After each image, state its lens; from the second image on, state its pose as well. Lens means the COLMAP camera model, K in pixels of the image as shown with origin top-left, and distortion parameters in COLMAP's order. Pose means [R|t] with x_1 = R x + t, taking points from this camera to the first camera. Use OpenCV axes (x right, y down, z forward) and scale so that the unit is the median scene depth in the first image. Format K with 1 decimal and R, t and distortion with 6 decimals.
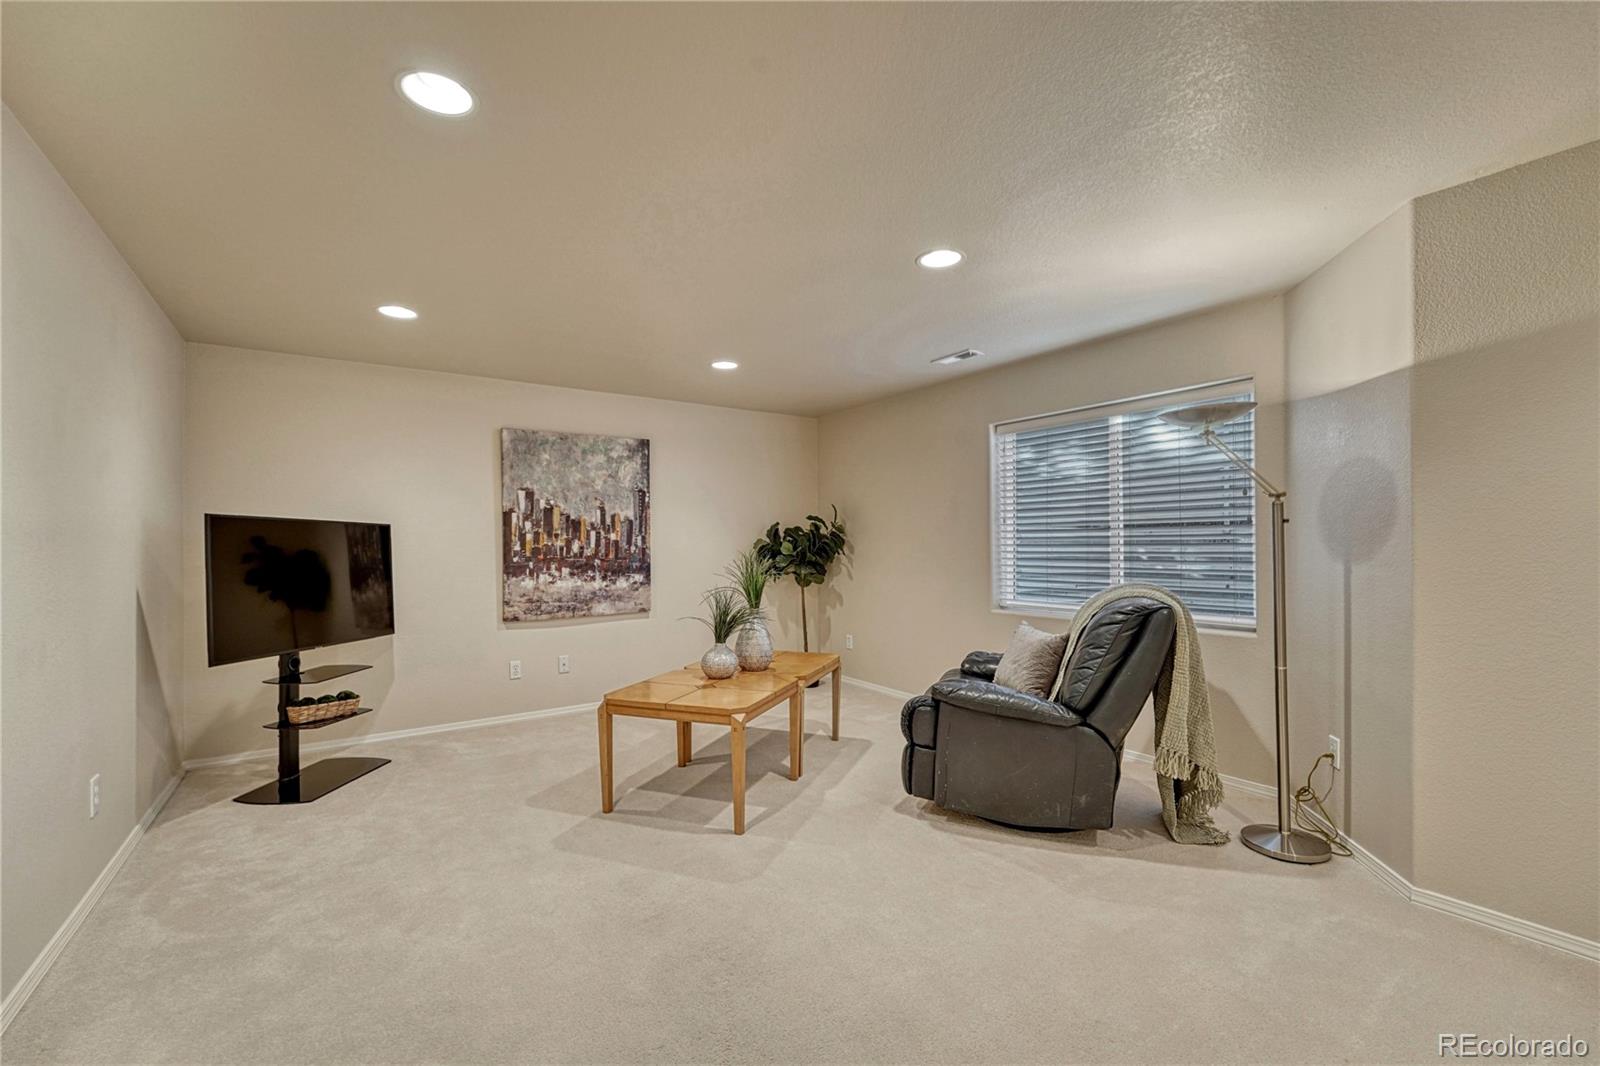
lens RADIAL K [[661.8, 0, 800.5], [0, 661.8, 536.8], [0, 0, 1]] dist [-0.012812, 0.000702]
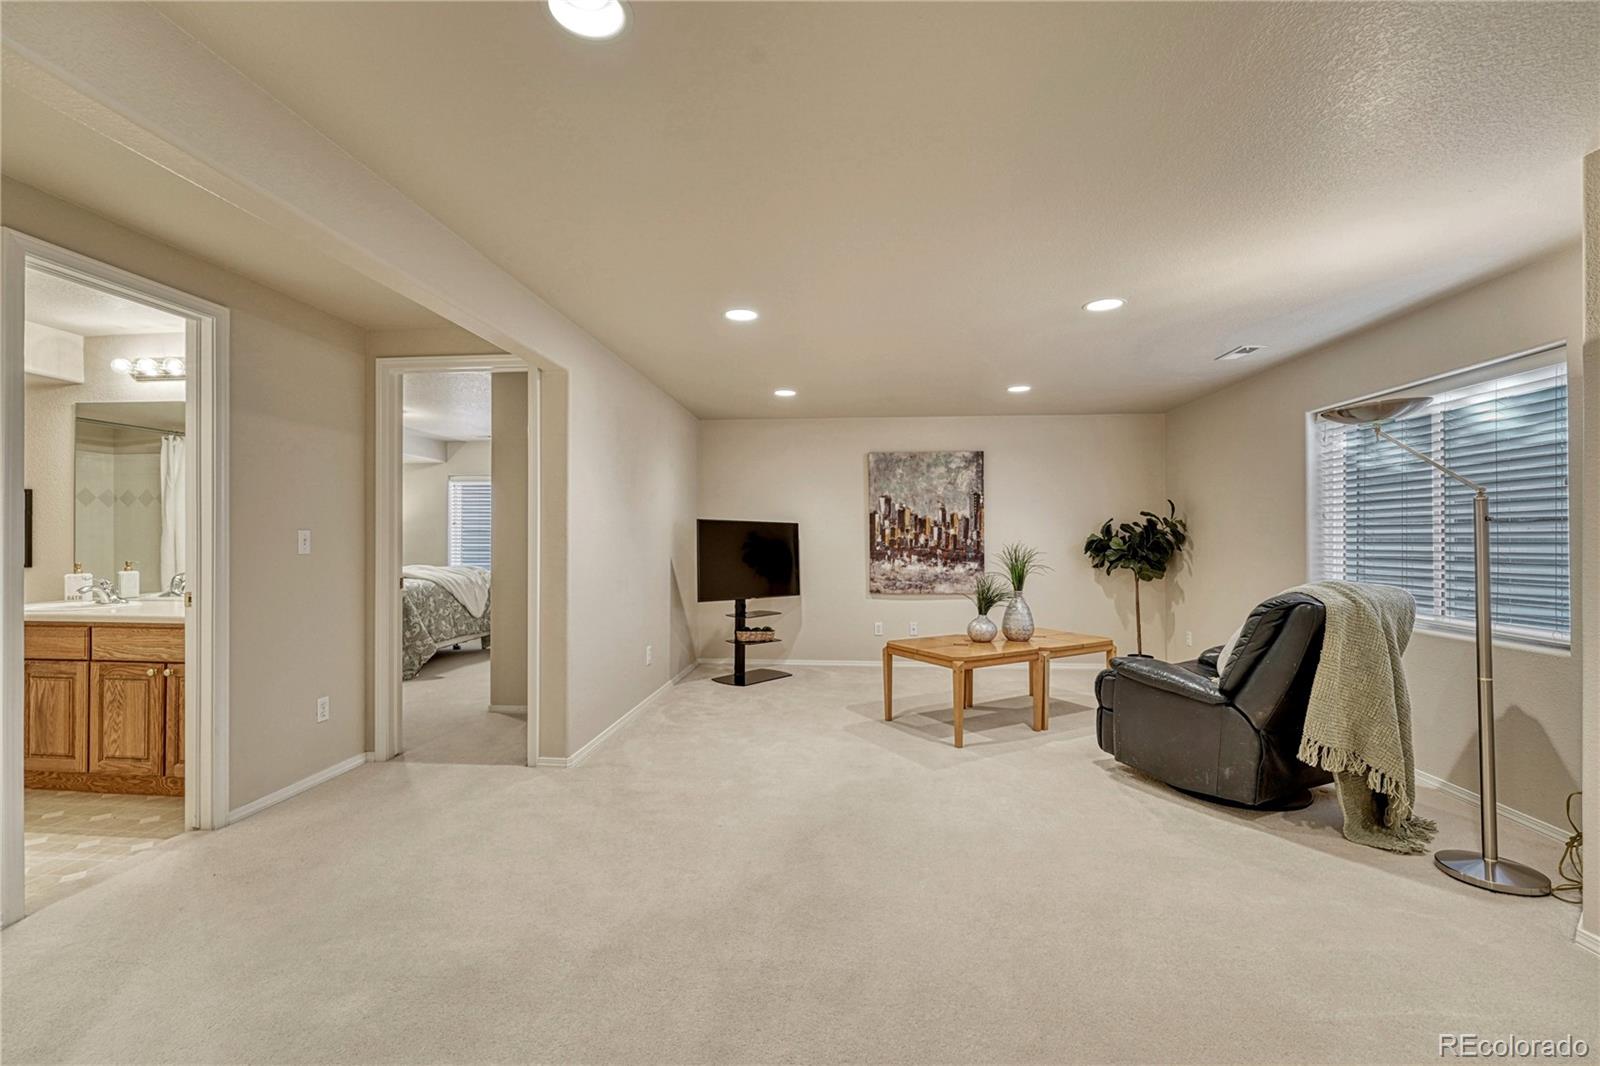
lens RADIAL K [[661.8, 0, 802.9], [0, 661.8, 534.8], [0, 0, 1]] dist [-0.012812, 0.000702]
pose [[0.778021, 0.006192, -0.628208, 0.413311], [-0.001722, 0.999969, 0.007723, -0.004696], [0.628236, -0.004927, 0.778007, -0.221777]]
